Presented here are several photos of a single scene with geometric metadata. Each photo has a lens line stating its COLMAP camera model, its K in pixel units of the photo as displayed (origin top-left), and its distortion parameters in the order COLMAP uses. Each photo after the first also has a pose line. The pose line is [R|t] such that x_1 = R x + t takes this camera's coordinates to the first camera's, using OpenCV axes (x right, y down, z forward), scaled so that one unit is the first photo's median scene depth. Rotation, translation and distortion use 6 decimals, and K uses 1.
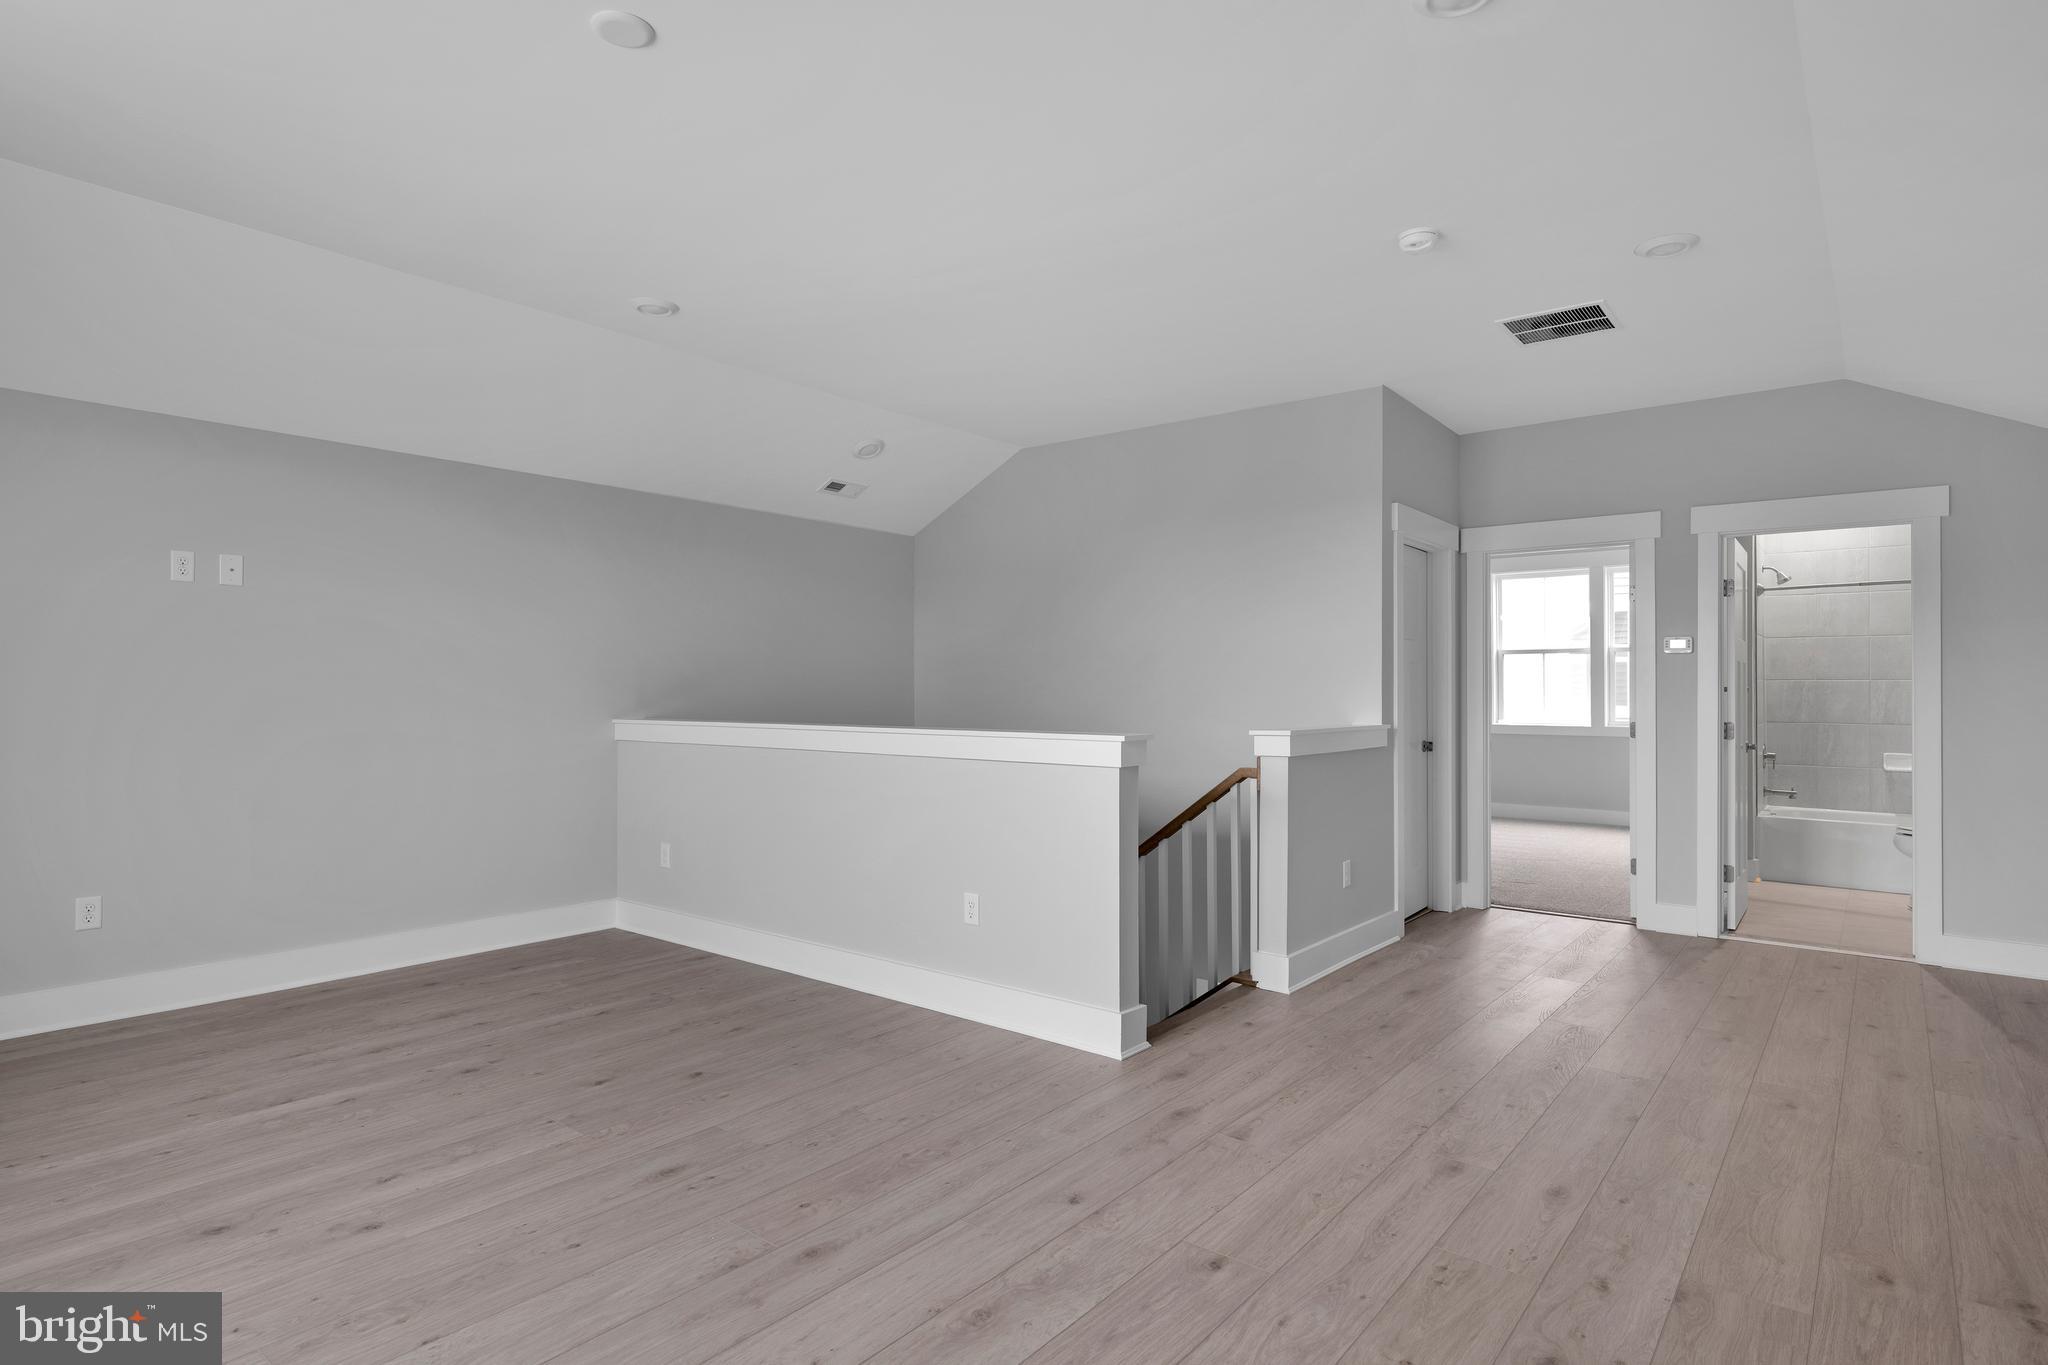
lens RADIAL K [[1082.7, 0, 1013.8], [0, 1082.7, 682.2], [0, 0, 1]] dist [-0.002607, -0.000941]
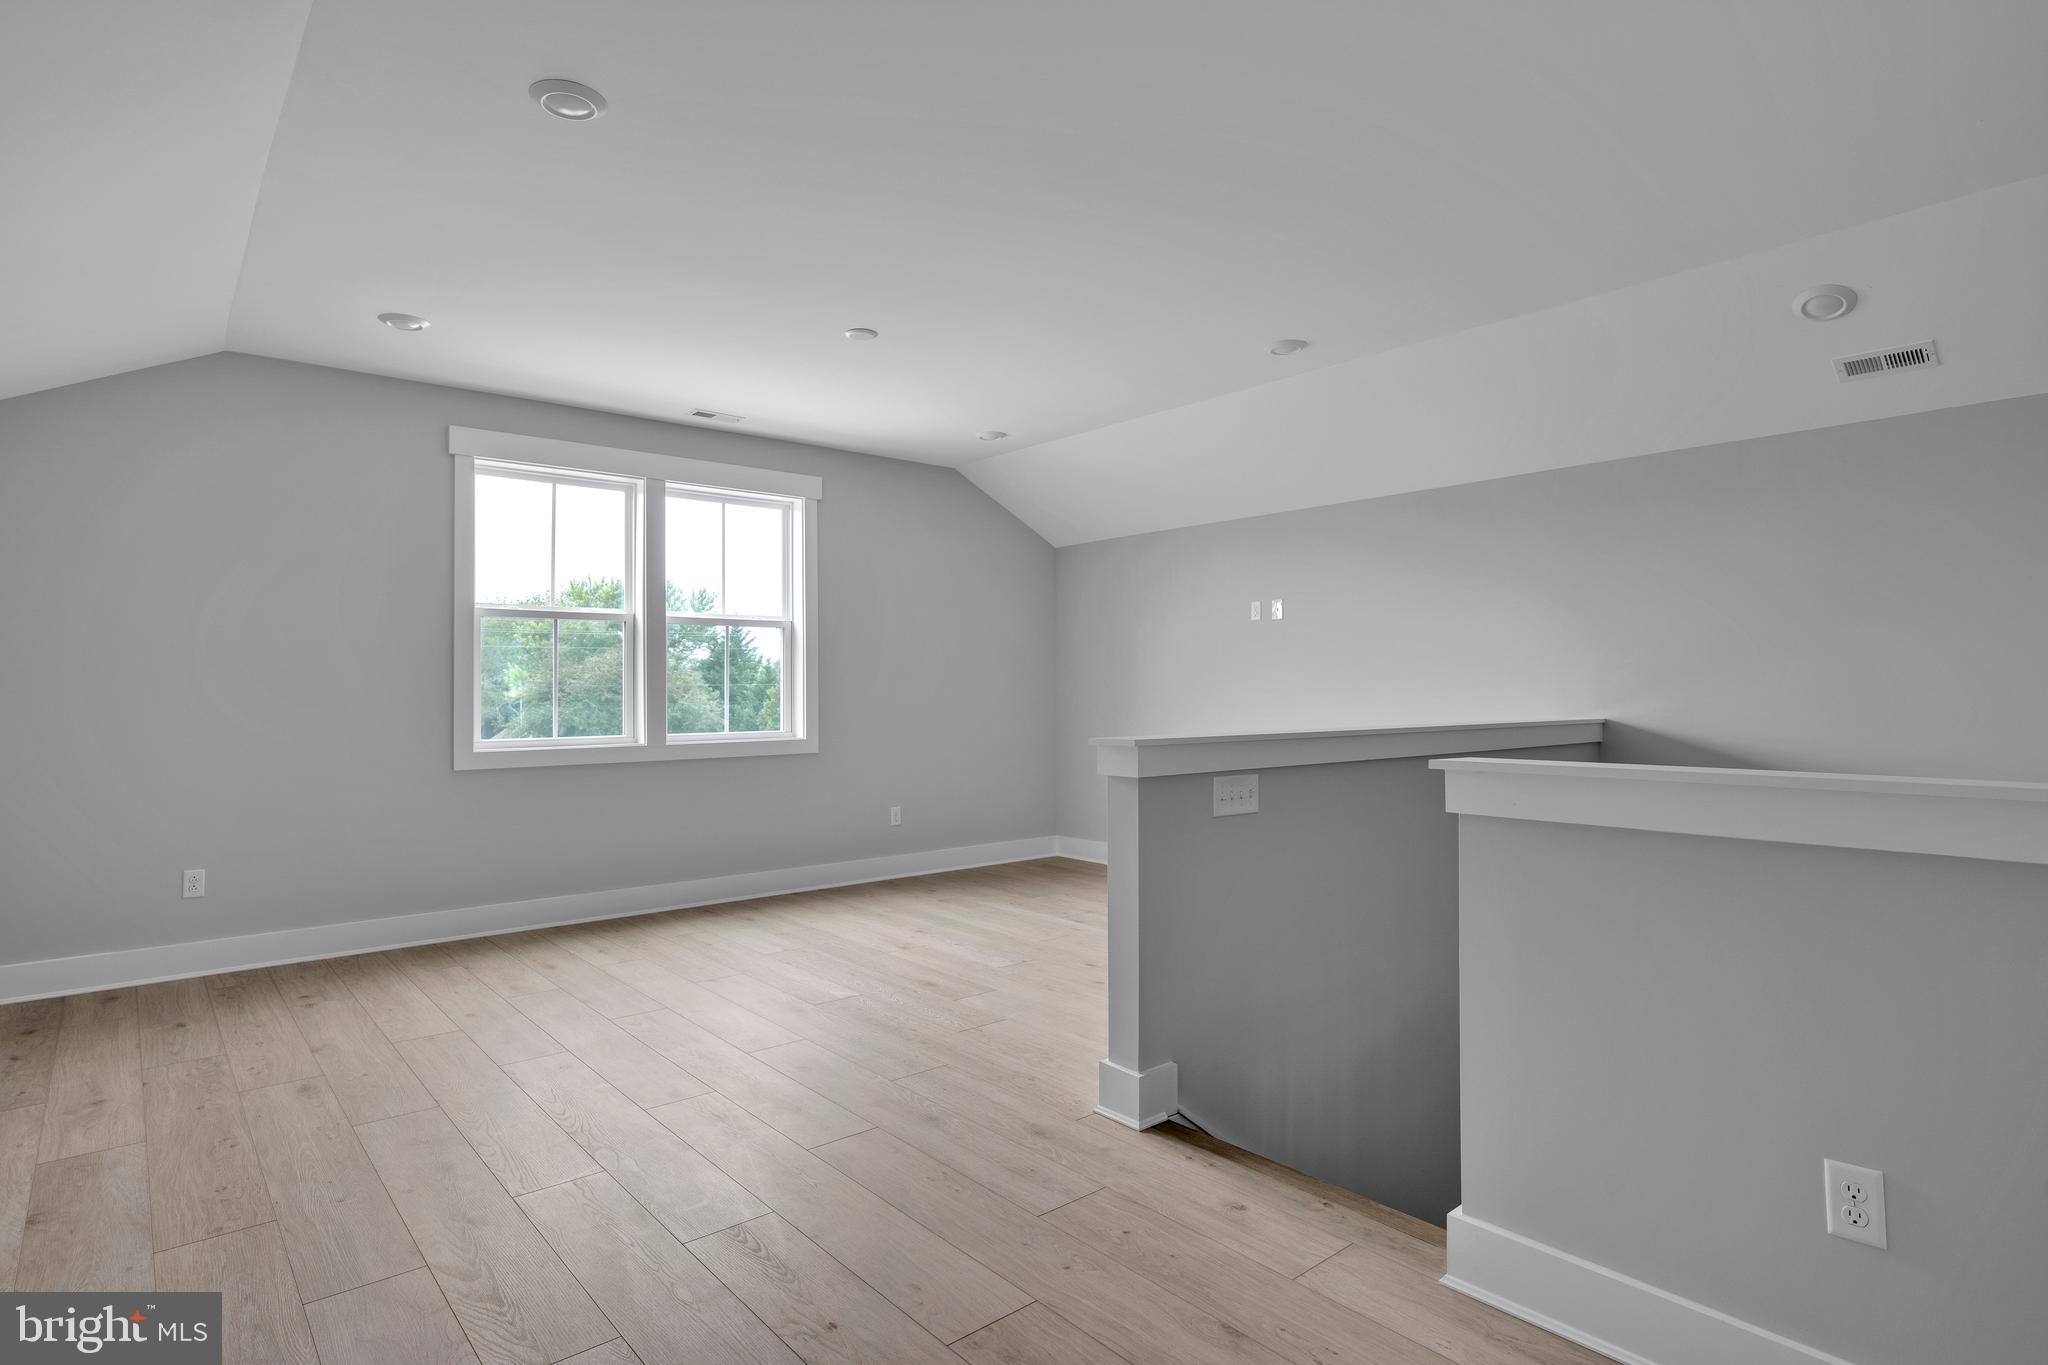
lens RADIAL K [[1082.7, 0, 1013.8], [0, 1082.7, 682.2], [0, 0, 1]] dist [-0.002607, -0.000941]
pose [[-0.190708, -0.014146, -0.981545, 0.962211], [0.004323, 0.999874, -0.015250, 0.020739], [0.981637, -0.007151, -0.190623, 1.105834]]
